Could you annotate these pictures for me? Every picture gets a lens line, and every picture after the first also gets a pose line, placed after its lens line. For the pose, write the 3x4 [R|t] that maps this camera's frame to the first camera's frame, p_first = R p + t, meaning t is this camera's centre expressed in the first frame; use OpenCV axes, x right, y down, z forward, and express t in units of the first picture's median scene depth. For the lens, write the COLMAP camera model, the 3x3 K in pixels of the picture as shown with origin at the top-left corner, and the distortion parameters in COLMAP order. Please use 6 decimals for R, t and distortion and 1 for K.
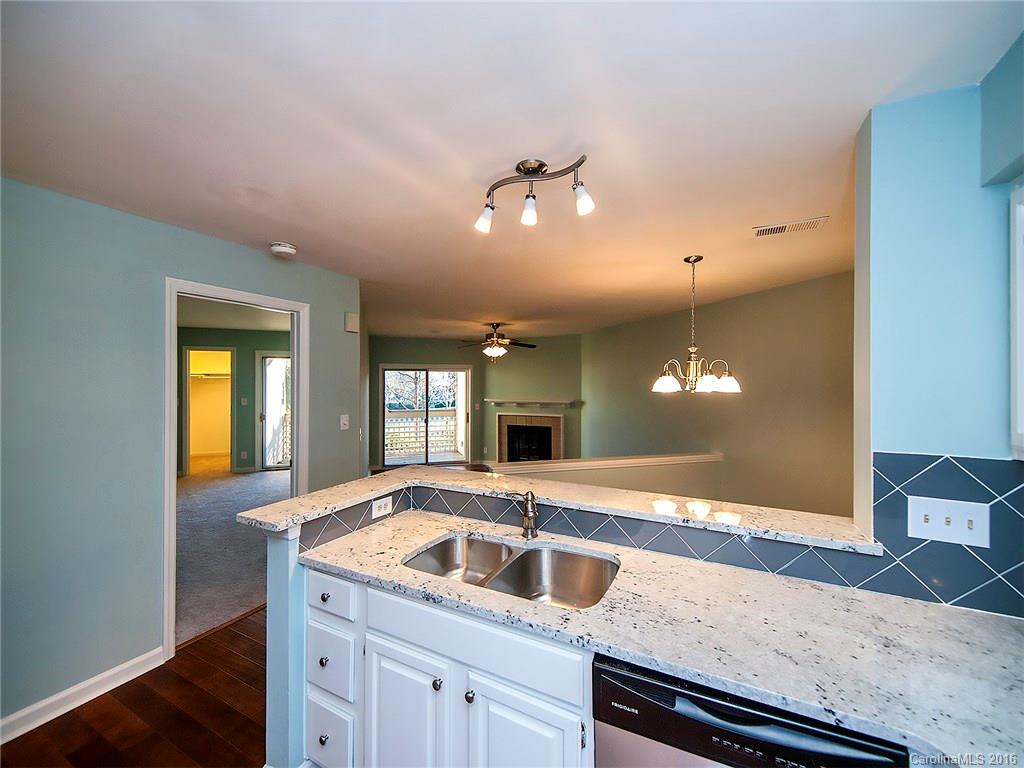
lens RADIAL K [[415.4, 0, 506.6], [0, 415.4, 379.5], [0, 0, 1]] dist [0.029265, -0.012582]
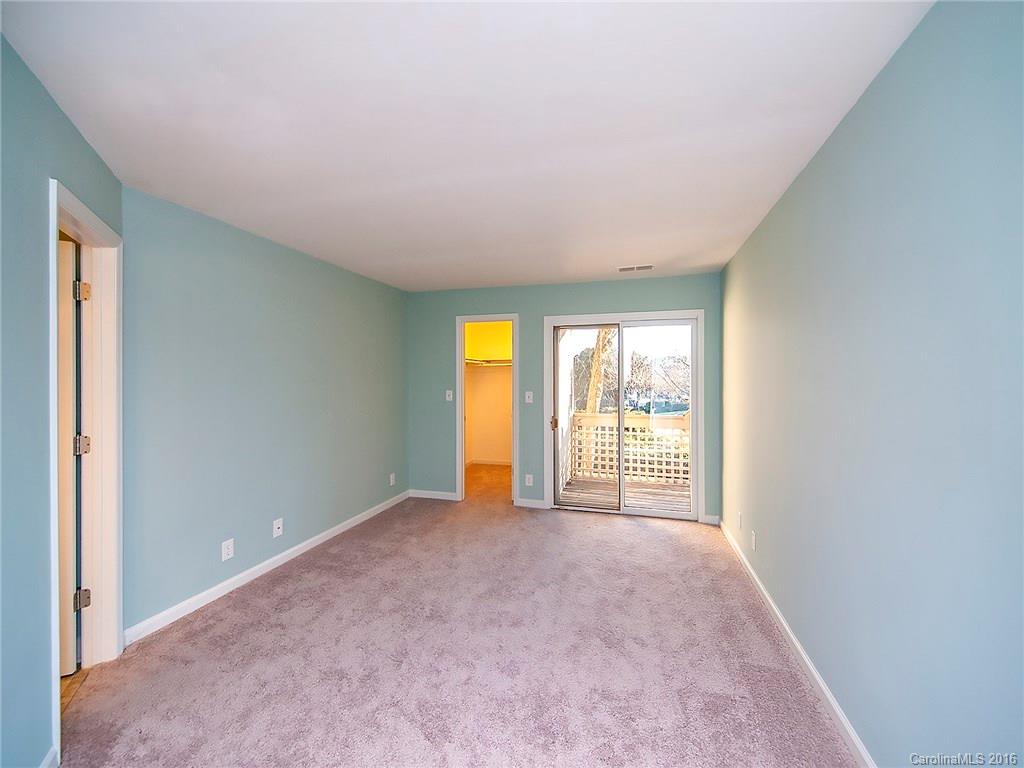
lens RADIAL K [[415.4, 0, 506.6], [0, 415.4, 379.5], [0, 0, 1]] dist [0.029265, -0.012582]
pose [[0.827247, -0.000484, -0.561839, -0.289955], [0.002588, 0.999992, 0.002950, 0.023313], [0.561833, -0.003895, 0.827242, 0.443582]]
